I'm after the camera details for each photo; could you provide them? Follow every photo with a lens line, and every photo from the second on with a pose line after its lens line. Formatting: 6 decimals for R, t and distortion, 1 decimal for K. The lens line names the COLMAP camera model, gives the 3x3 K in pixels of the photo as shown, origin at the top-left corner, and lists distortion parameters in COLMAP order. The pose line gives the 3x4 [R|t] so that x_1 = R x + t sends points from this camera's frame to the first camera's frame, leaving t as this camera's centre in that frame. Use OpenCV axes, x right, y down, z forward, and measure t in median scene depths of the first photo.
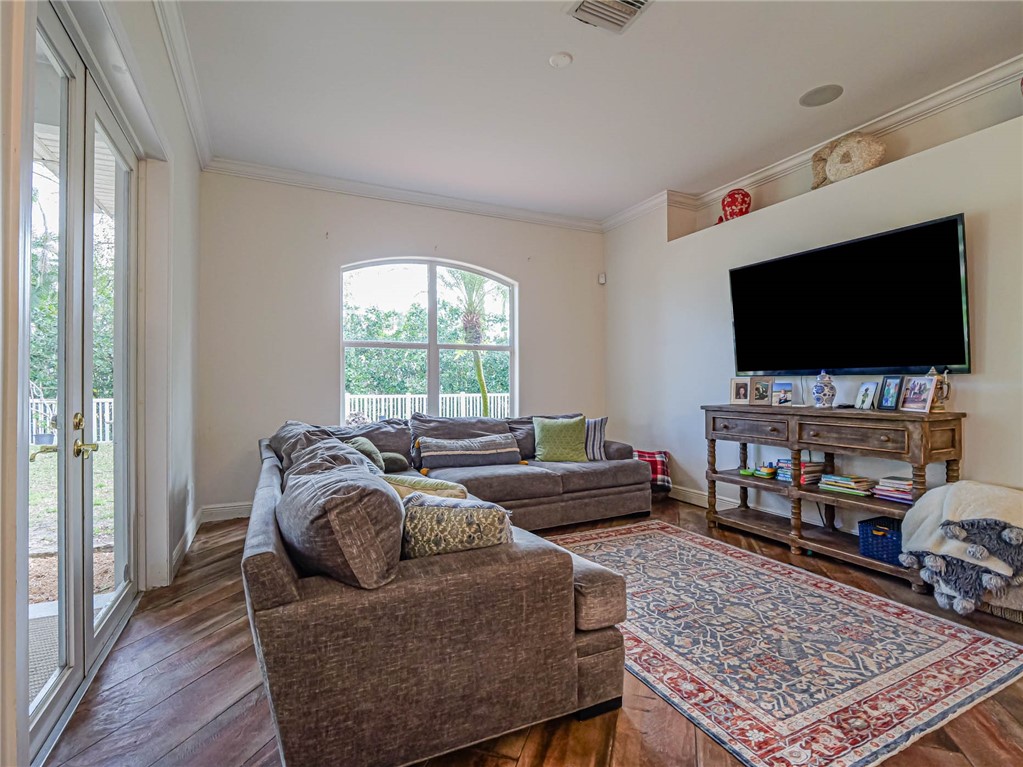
lens RADIAL K [[502.3, 0, 507.7], [0, 502.3, 376.4], [0, 0, 1]] dist [-0.015850, 0.000347]
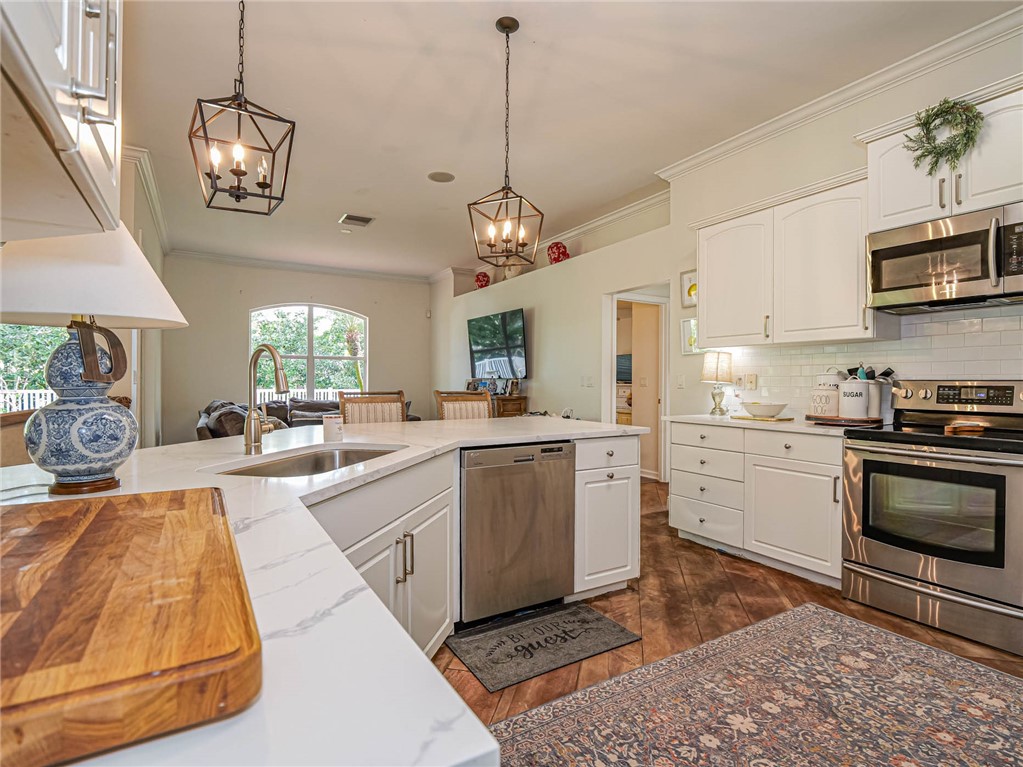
lens RADIAL K [[517.9, 0, 508.0], [0, 517.9, 381.6], [0, 0, 1]] dist [-0.015364, 0.000029]
pose [[0.996508, 0.009949, 0.082908, 0.525120], [-0.011314, 0.999808, 0.016011, -0.024161], [-0.082733, -0.016893, 0.996429, -1.077111]]
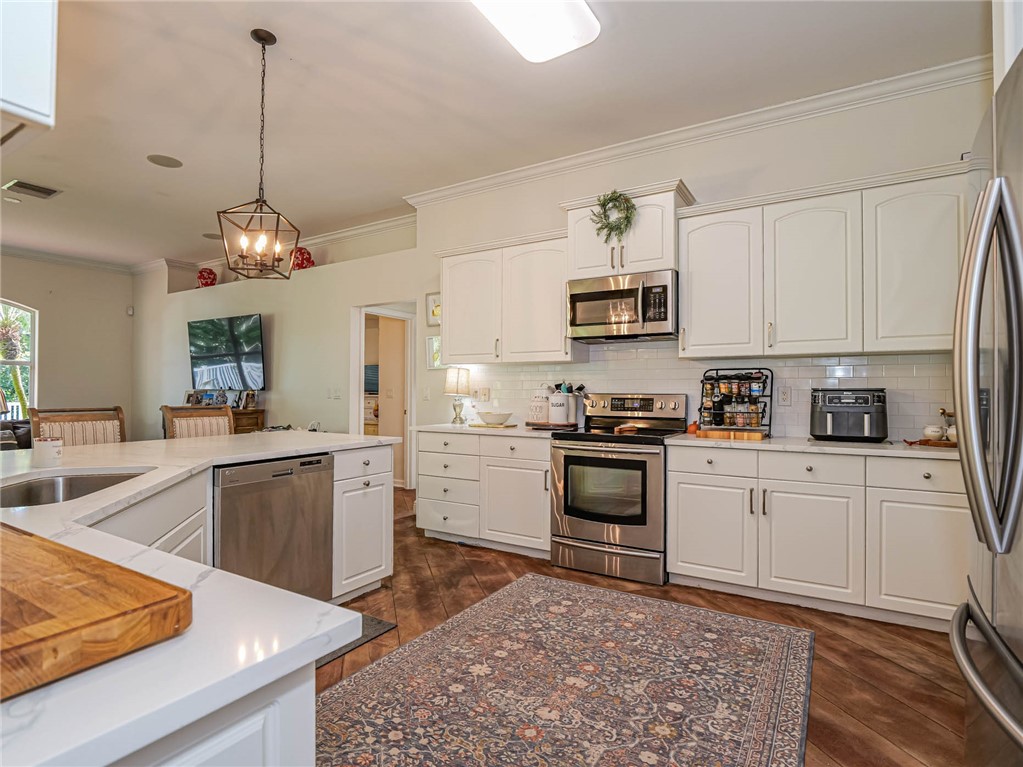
lens RADIAL K [[535.2, 0, 511.5], [0, 535.2, 383.5], [0, 0, 1]] dist [-0.007682, -0.000711]
pose [[0.839914, 0.016956, 0.542454, 0.469696], [-0.016819, 0.999845, -0.005210, -0.033270], [-0.542458, -0.004747, 0.840069, -1.170630]]
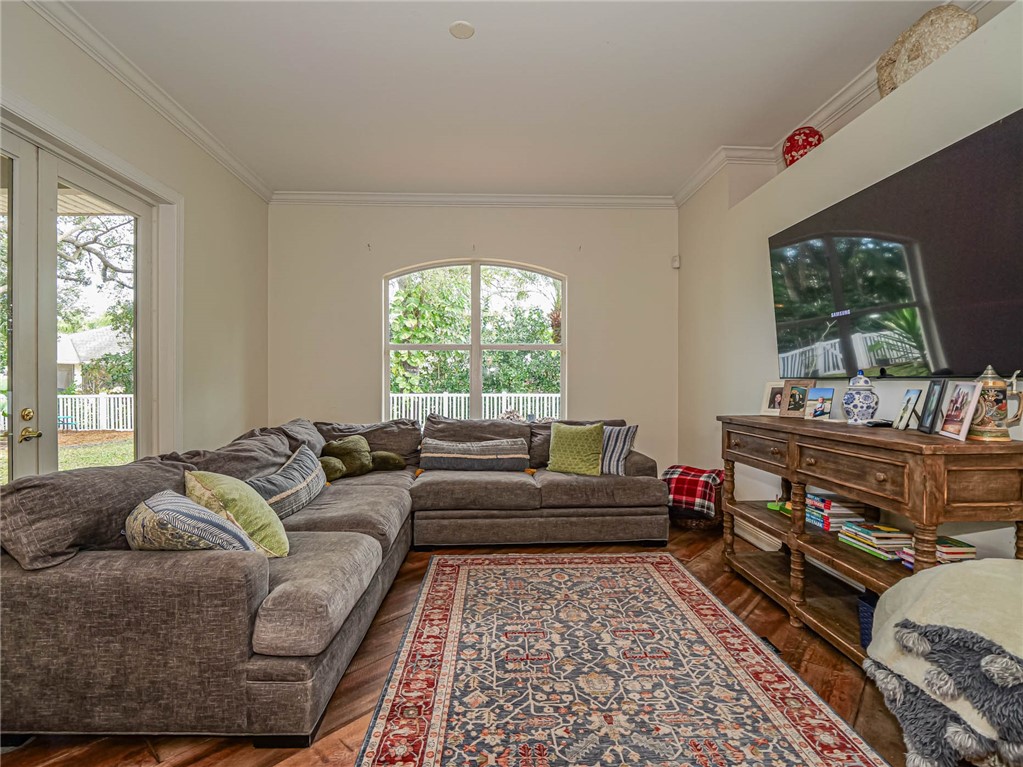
lens RADIAL K [[505.2, 0, 500.4], [0, 505.2, 381.0], [0, 0, 1]] dist [-0.014788, 0.000046]
pose [[0.911379, 0.003249, -0.411555, 0.465485], [0.001932, 0.999924, 0.012172, -0.007570], [0.411563, -0.011888, 0.911304, 0.162826]]
